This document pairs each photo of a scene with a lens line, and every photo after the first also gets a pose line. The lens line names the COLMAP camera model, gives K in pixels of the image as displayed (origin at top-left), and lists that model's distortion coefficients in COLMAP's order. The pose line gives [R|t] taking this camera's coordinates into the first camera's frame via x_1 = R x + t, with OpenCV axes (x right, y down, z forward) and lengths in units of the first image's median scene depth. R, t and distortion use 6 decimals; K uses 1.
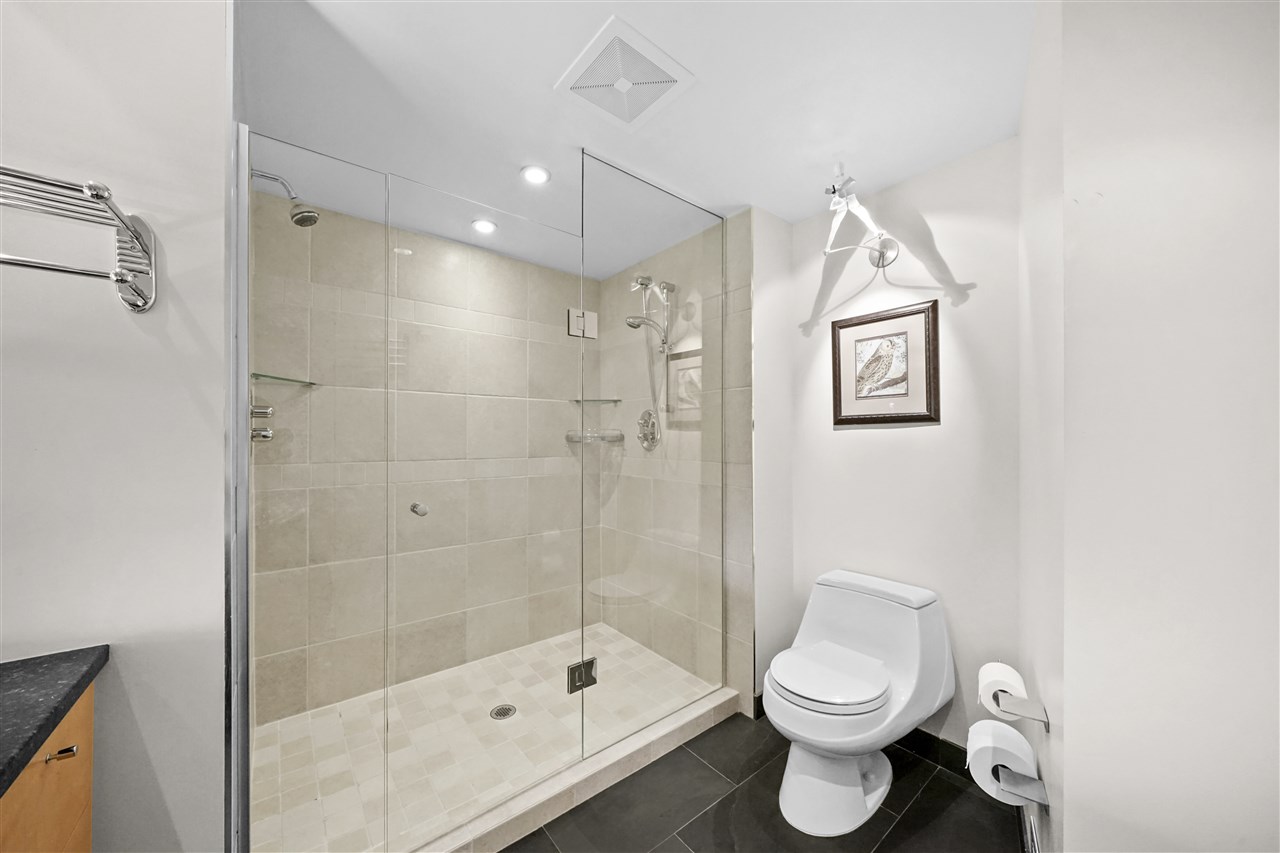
lens RADIAL K [[444.1, 0, 631.4], [0, 444.1, 431.6], [0, 0, 1]] dist [0.000644, 0.000006]
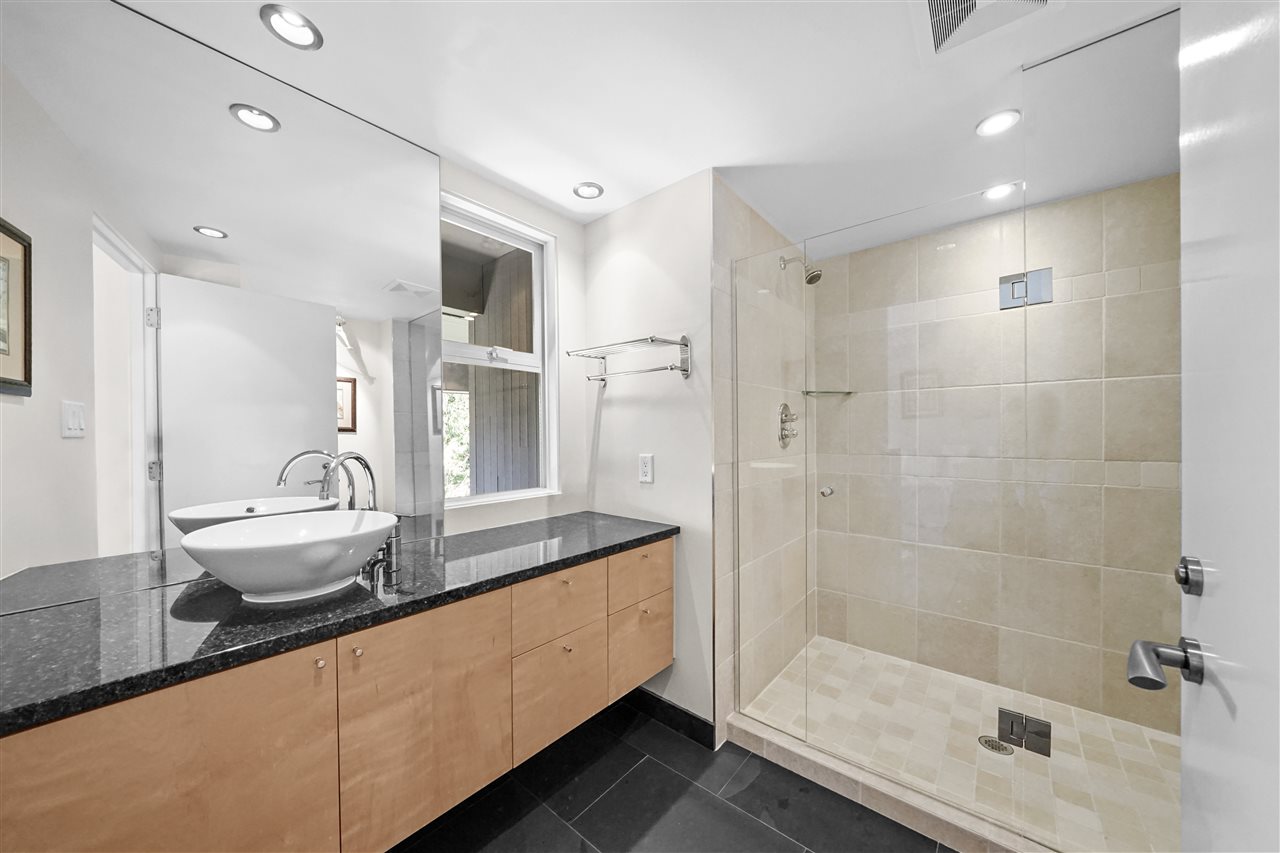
lens RADIAL K [[444.1, 0, 633.1], [0, 444.1, 434.4], [0, 0, 1]] dist [0.000644, 0.000006]
pose [[0.209639, 0.000379, -0.977779, 0.424498], [0.023091, 0.999719, 0.005338, -0.008227], [0.977506, -0.023696, 0.209571, 0.124228]]
